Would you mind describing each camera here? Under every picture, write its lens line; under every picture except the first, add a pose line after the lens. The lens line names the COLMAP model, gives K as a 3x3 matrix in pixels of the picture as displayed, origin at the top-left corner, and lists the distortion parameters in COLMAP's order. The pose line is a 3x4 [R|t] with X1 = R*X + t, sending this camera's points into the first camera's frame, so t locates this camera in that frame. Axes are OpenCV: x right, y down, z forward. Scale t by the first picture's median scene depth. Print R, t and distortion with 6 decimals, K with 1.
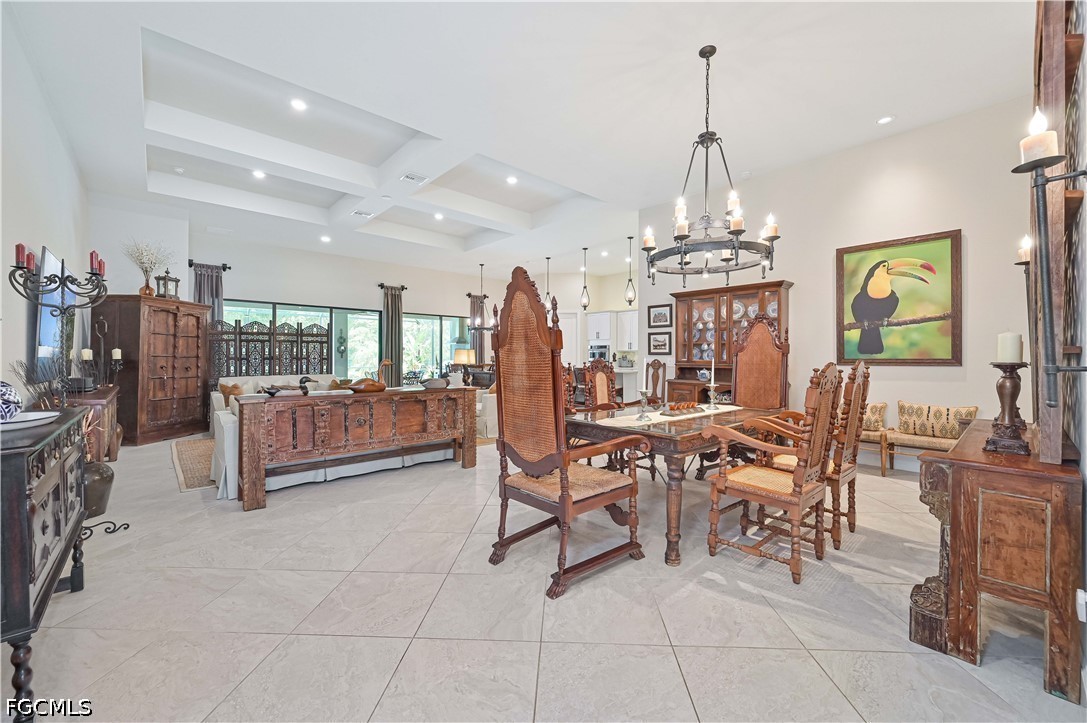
lens RADIAL K [[434.2, 0, 546.8], [0, 434.2, 361.3], [0, 0, 1]] dist [0.001373, 0.000279]
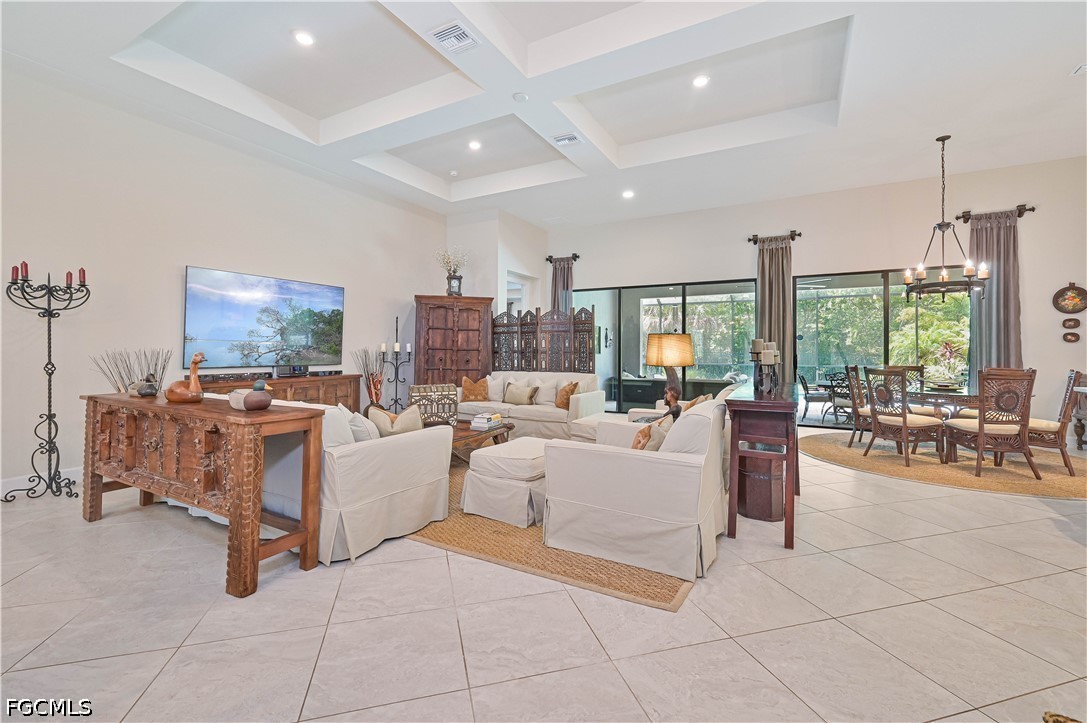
lens RADIAL K [[463.8, 0, 540.5], [0, 463.8, 338.5], [0, 0, 1]] dist [0.000899, 0.001220]
pose [[0.314759, -0.023283, -0.948886, 0.204162], [-0.013673, 0.999484, -0.029060, -0.005460], [0.949073, 0.022121, 0.314278, 0.607277]]
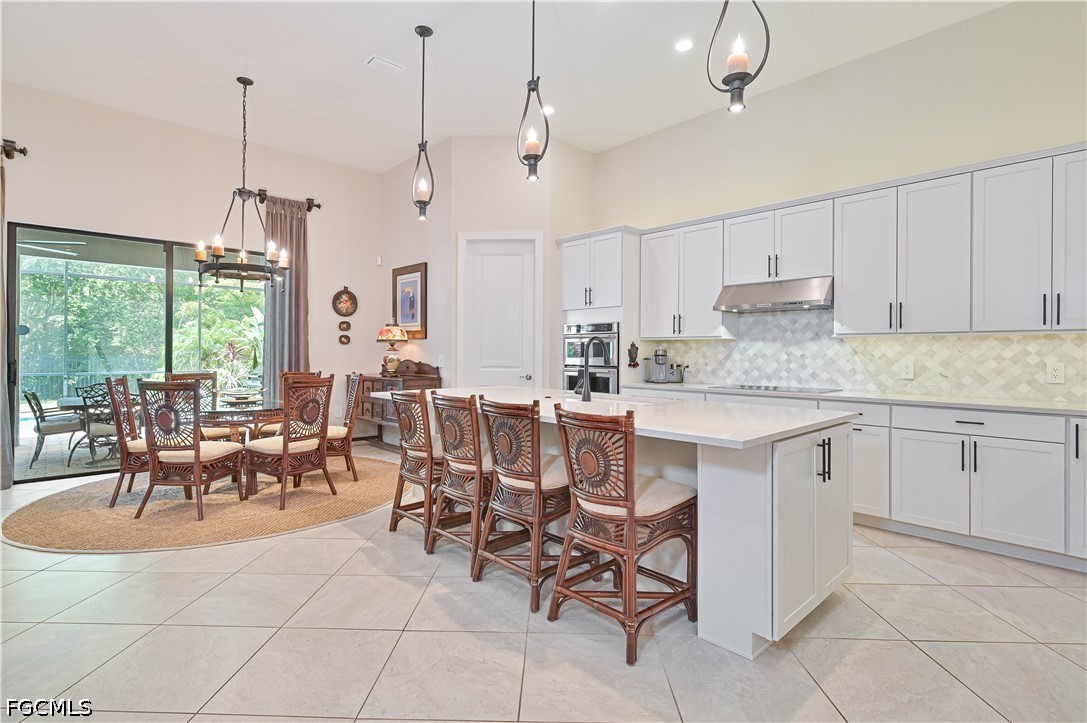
lens RADIAL K [[522.8, 0, 544.5], [0, 522.8, 356.9], [0, 0, 1]] dist [-0.004414, 0.000305]
pose [[0.999713, 0.000871, 0.023928, 0.094245], [-0.000802, 0.999995, -0.002905, -0.009082], [-0.023931, 0.002885, 0.999709, 0.751227]]
